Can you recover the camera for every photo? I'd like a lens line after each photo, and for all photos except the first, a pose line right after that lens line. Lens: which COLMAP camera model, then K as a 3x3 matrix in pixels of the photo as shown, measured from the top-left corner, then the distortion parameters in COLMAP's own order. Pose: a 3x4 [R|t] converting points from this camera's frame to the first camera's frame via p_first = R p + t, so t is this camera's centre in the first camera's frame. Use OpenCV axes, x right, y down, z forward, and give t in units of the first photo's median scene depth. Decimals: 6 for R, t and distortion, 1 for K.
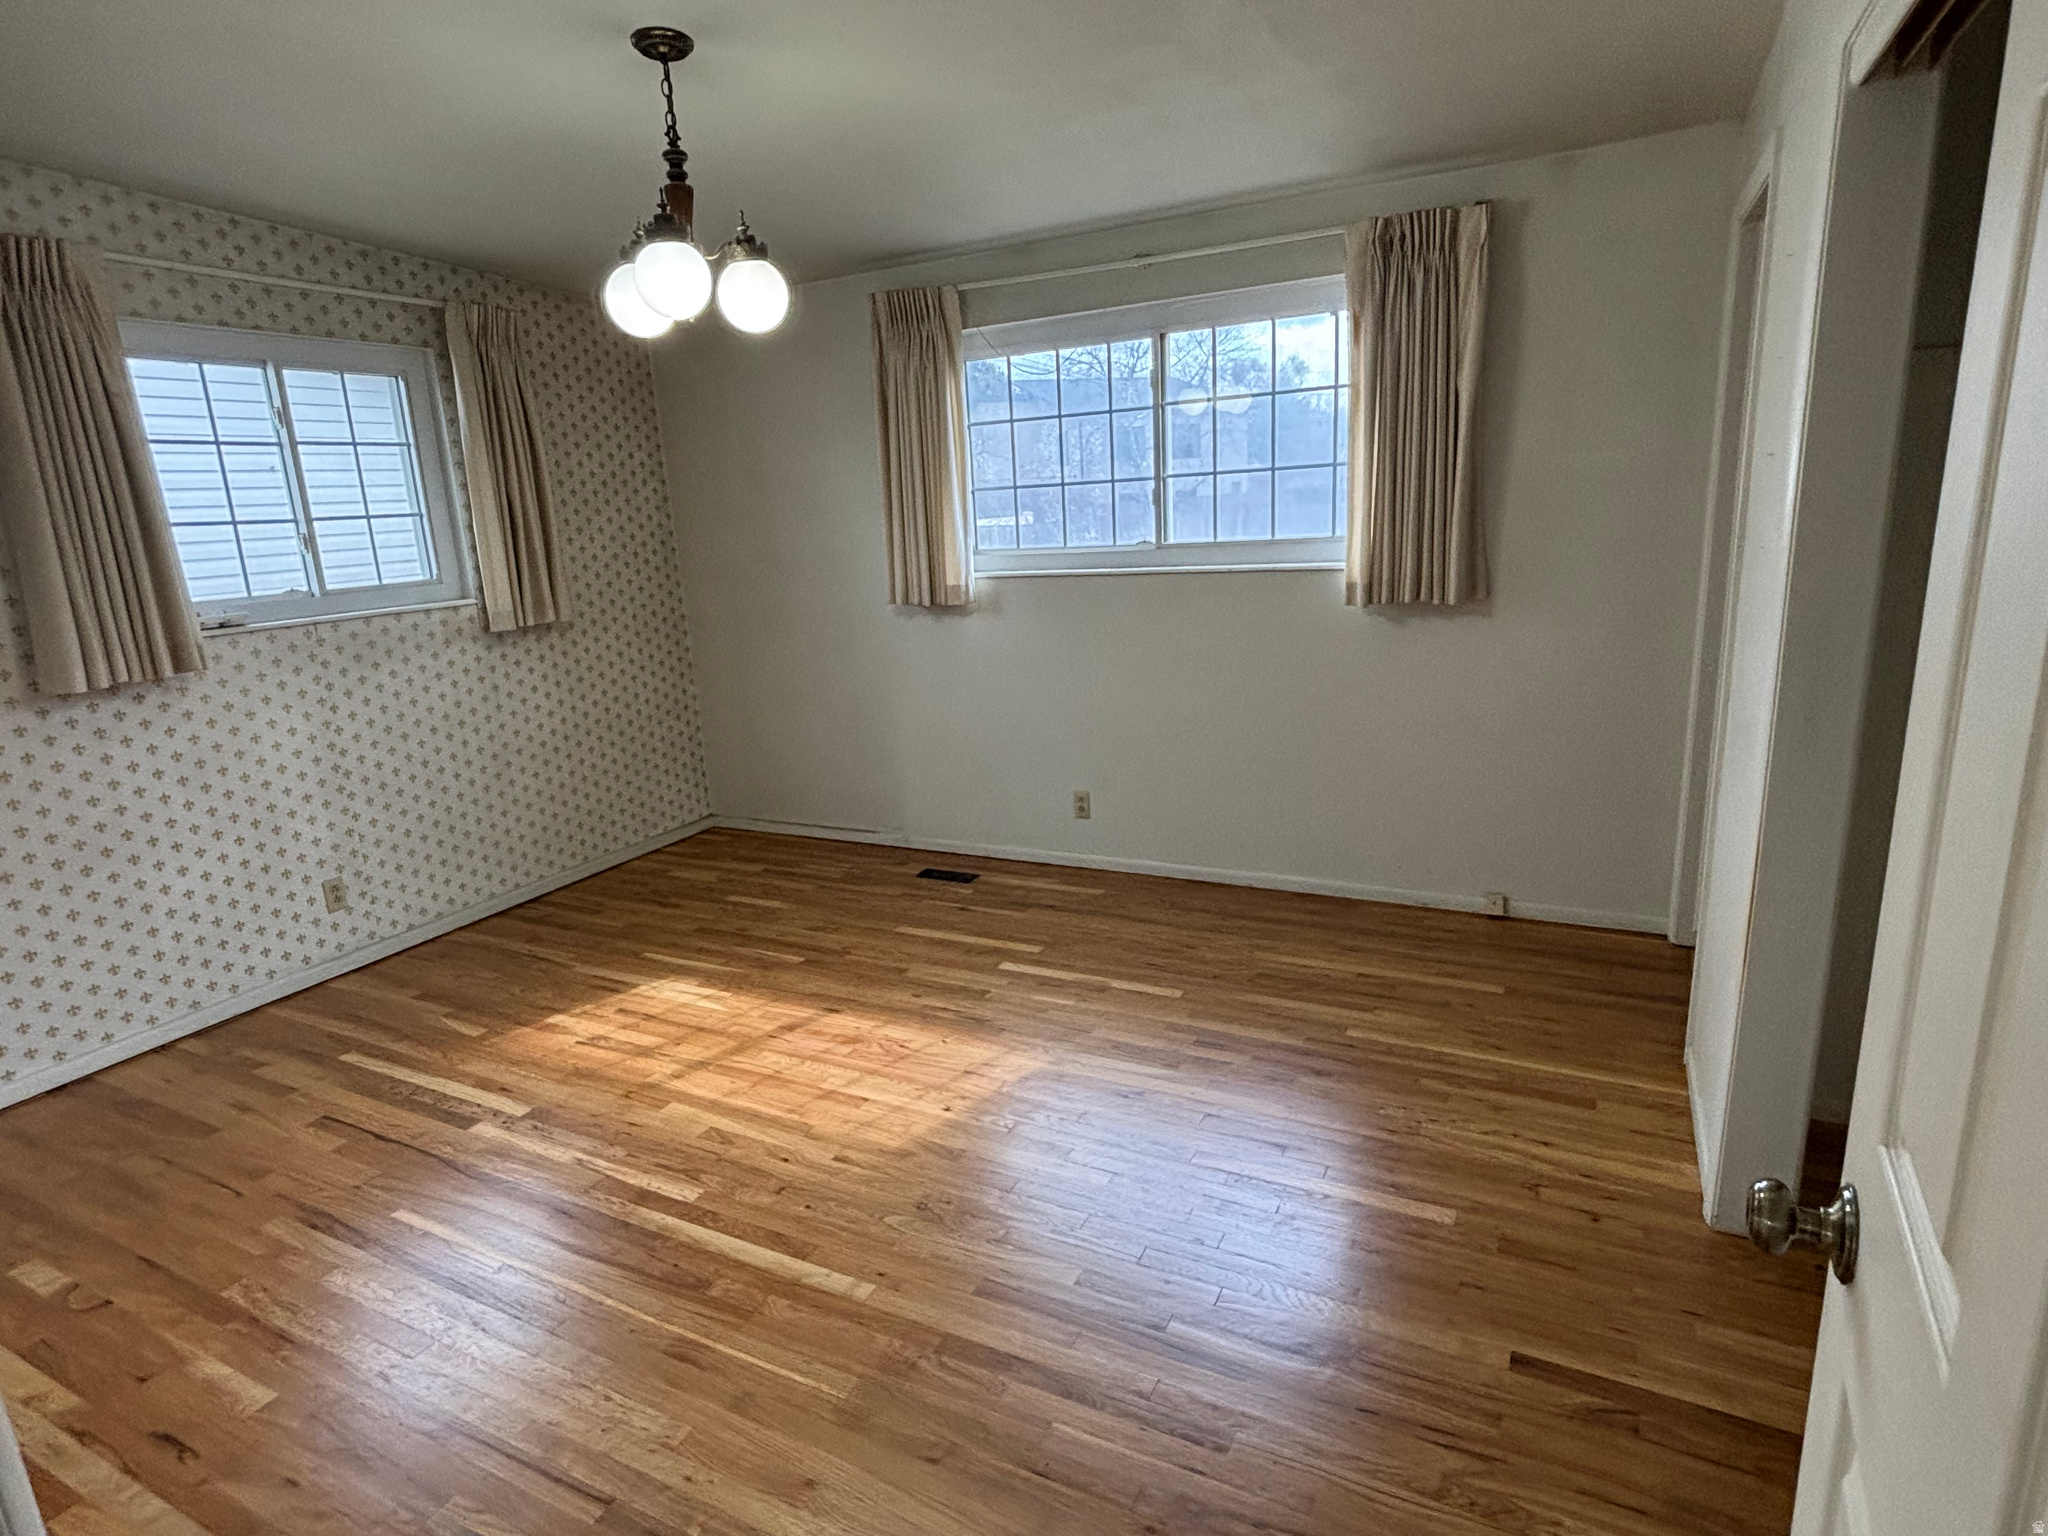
lens RADIAL K [[1078.0, 0, 1016.7], [0, 1078.0, 764.1], [0, 0, 1]] dist [0.046981, -0.049137]
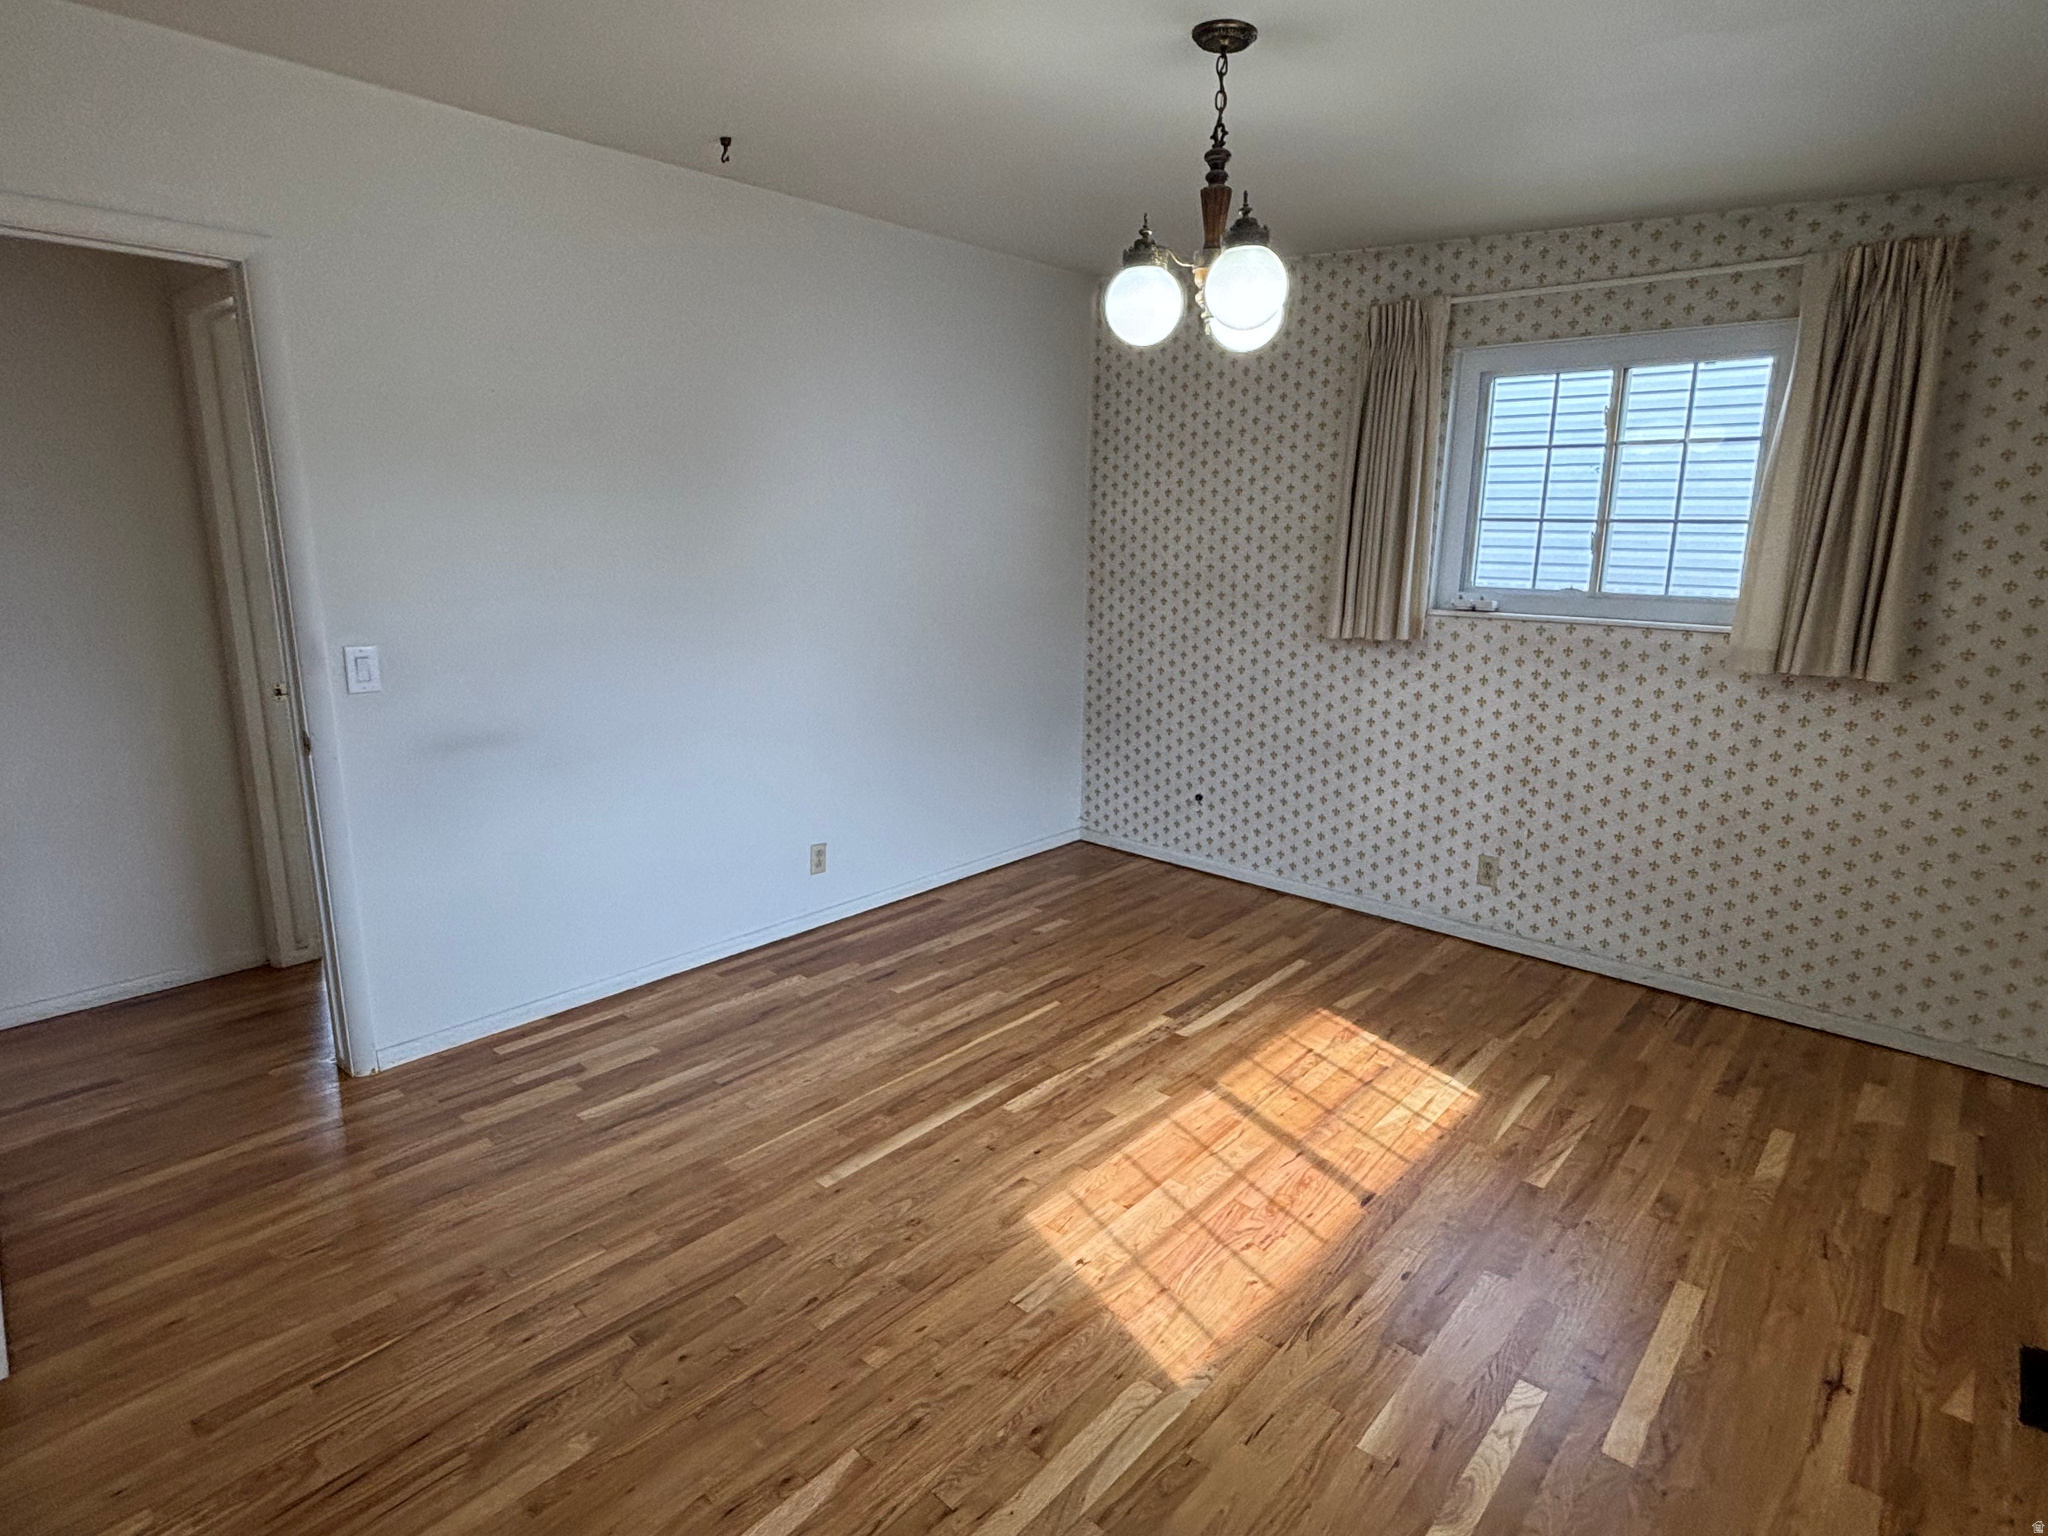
lens RADIAL K [[1078.0, 0, 1016.7], [0, 1078.0, 764.1], [0, 0, 1]] dist [0.046981, -0.049137]
pose [[-0.236924, 0.259213, -0.936309, 0.499292], [-0.231691, 0.920867, 0.313565, -0.223737], [0.943497, 0.291226, -0.158119, 0.770893]]
